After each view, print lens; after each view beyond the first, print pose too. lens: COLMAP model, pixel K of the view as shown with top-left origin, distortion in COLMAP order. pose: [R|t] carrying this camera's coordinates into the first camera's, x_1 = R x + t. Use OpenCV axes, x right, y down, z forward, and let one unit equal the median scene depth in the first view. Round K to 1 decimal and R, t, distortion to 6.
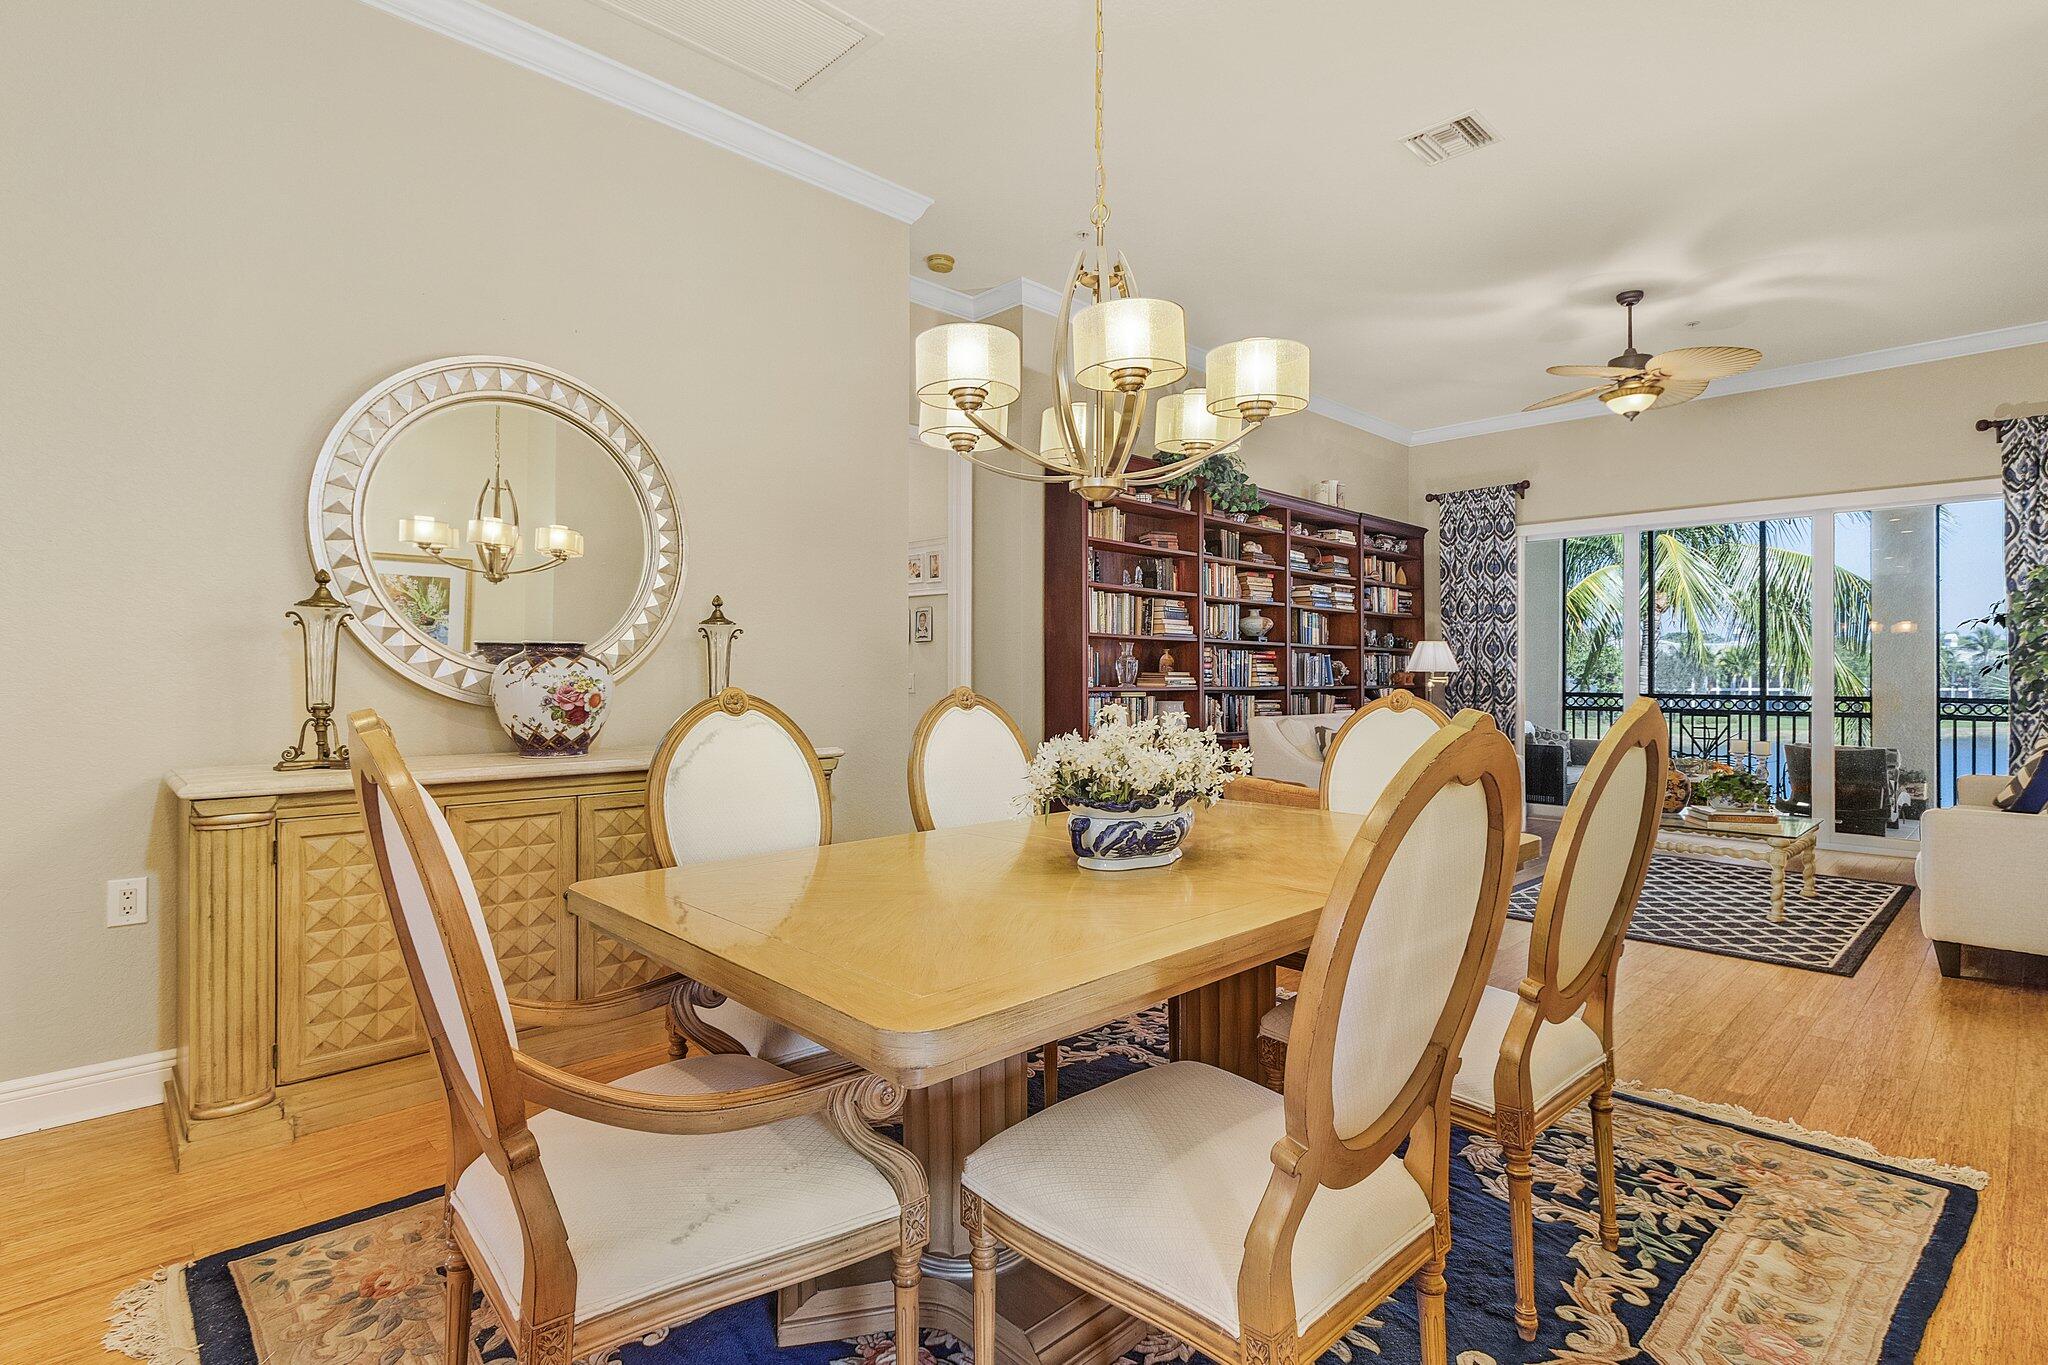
lens RADIAL K [[941.0, 0, 1077.0], [0, 941.0, 662.8], [0, 0, 1]] dist [0.005565, -0.000470]
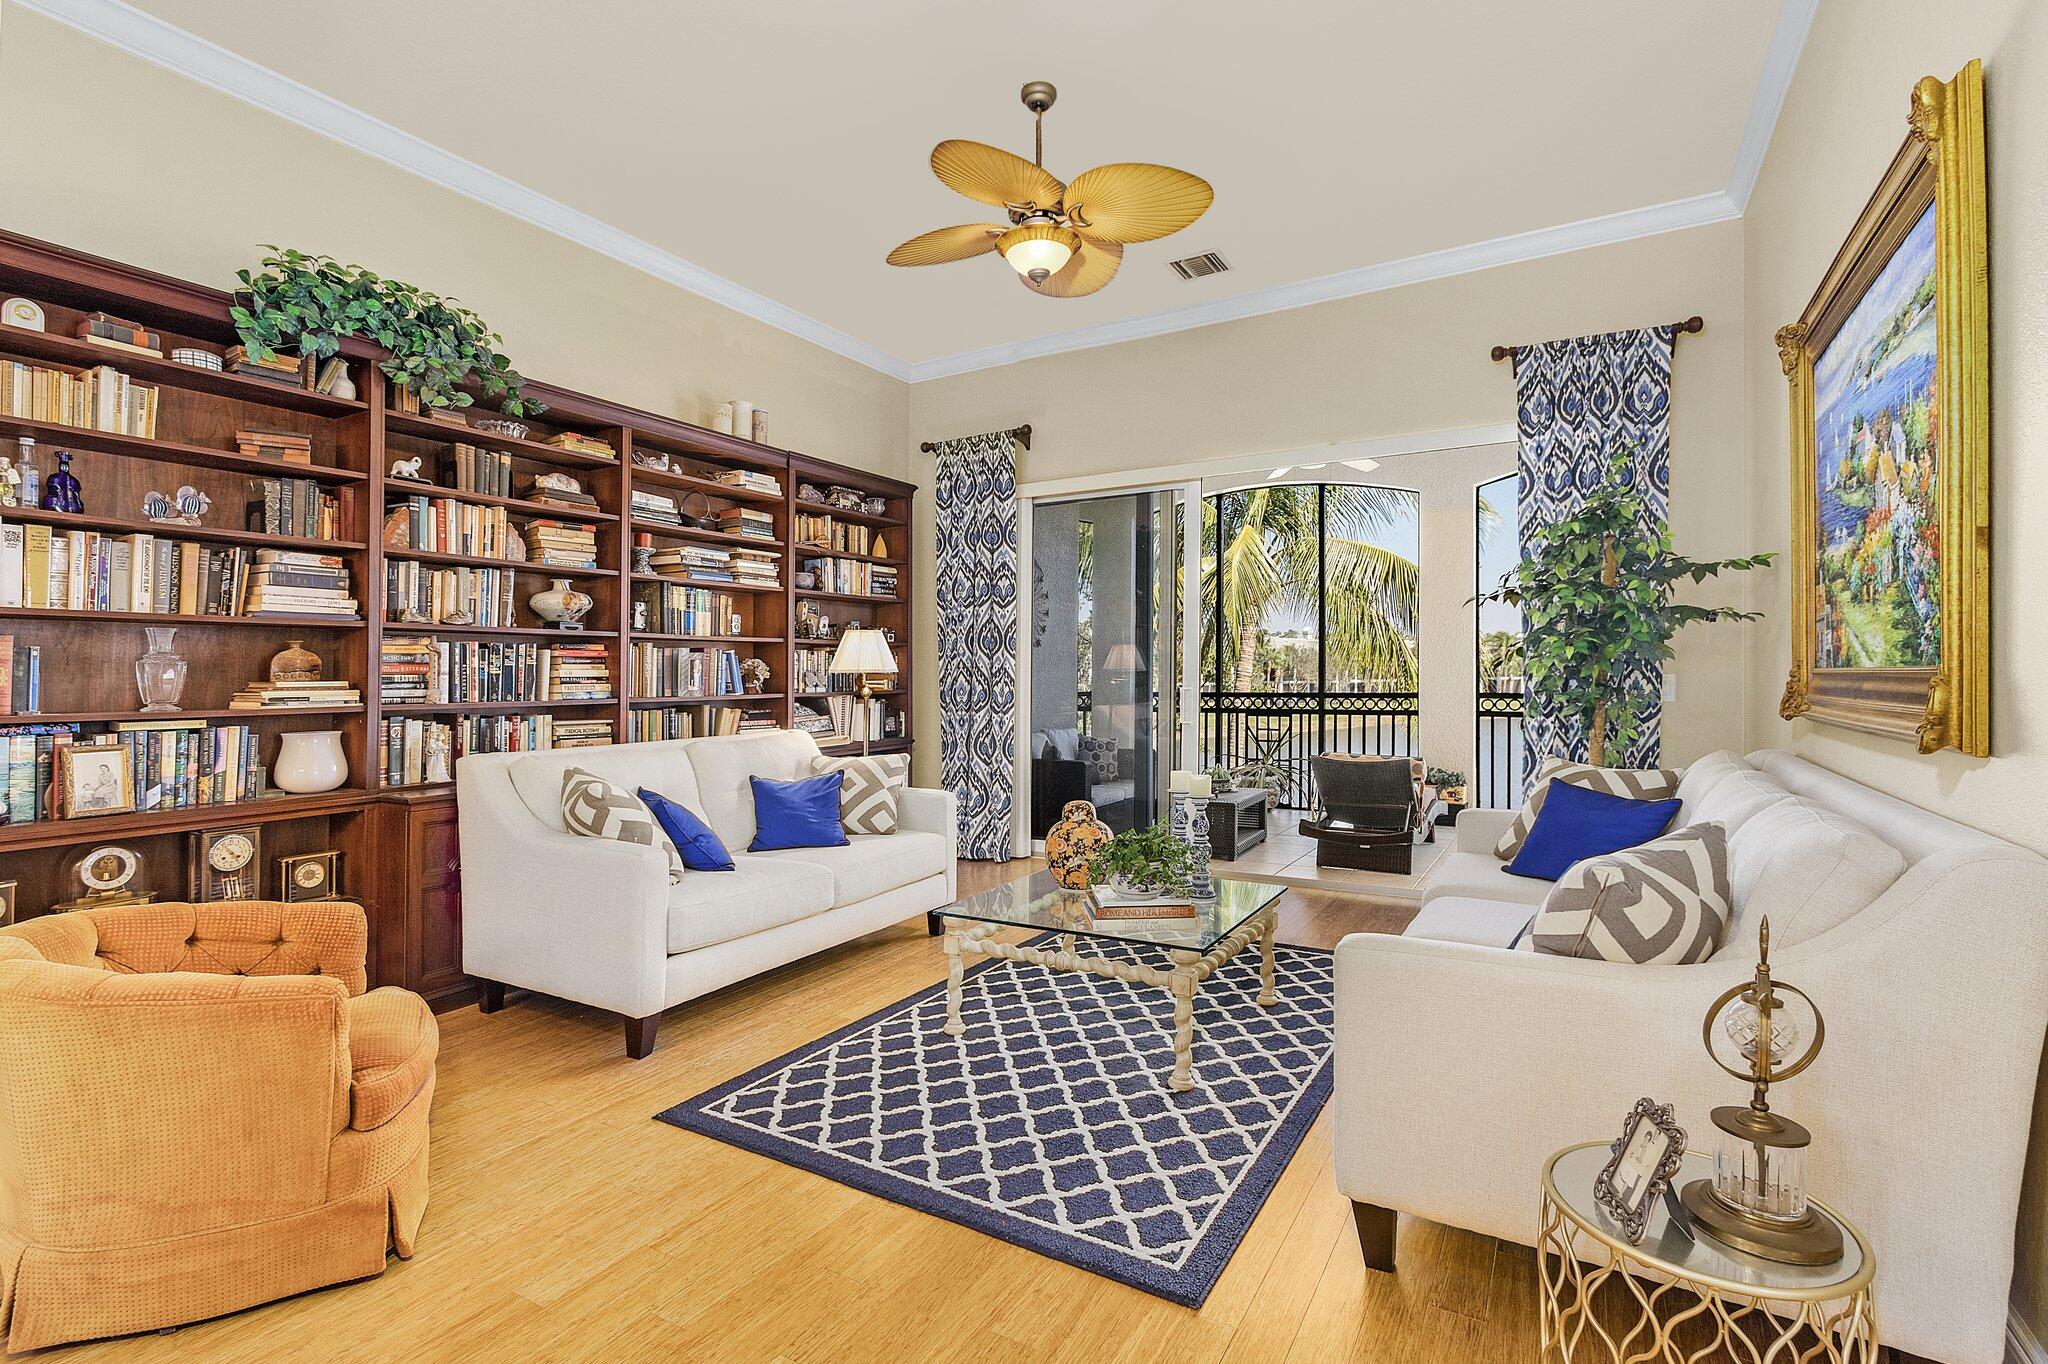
lens RADIAL K [[941.0, 0, 1021.2], [0, 941.0, 680.0], [0, 0, 1]] dist [0.005565, -0.000470]
pose [[0.965715, -0.014669, 0.259189, 0.308541], [0.009917, 0.999758, 0.019634, 0.001886], [-0.259414, -0.016391, 0.965627, 0.285612]]
